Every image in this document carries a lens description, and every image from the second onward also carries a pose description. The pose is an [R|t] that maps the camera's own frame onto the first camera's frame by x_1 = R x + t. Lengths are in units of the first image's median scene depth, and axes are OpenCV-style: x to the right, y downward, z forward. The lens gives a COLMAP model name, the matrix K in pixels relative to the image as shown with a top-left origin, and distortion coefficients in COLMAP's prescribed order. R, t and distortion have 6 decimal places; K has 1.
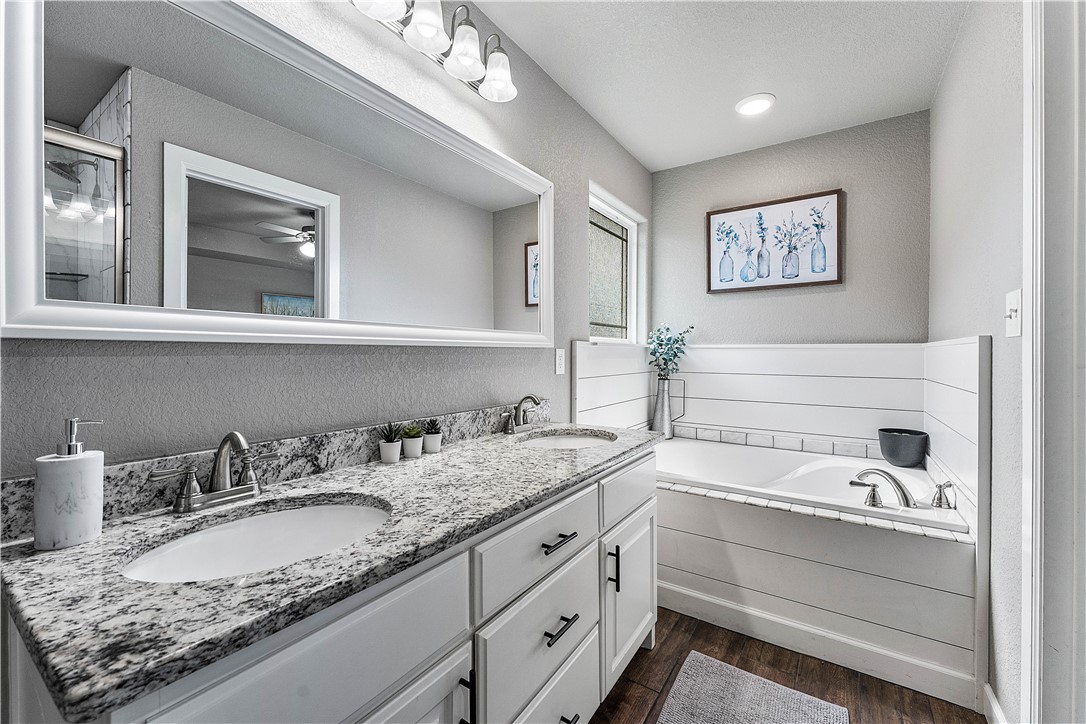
lens RADIAL K [[442.1, 0, 536.0], [0, 442.1, 355.7], [0, 0, 1]] dist [-0.001724, 0.000183]
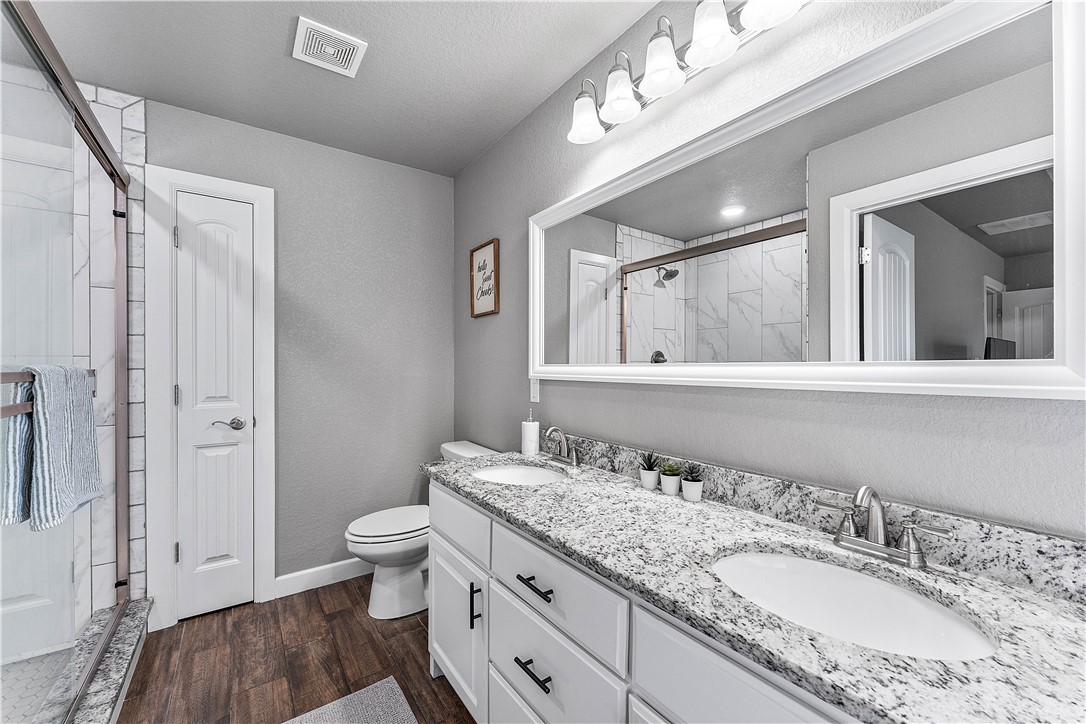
lens RADIAL K [[442.1, 0, 537.6], [0, 442.1, 364.9], [0, 0, 1]] dist [-0.001724, 0.000183]
pose [[-0.357751, -0.003377, -0.933811, 0.951568], [-0.005688, 0.999983, -0.001436, -0.079827], [0.933800, 0.004798, -0.357764, 1.304123]]
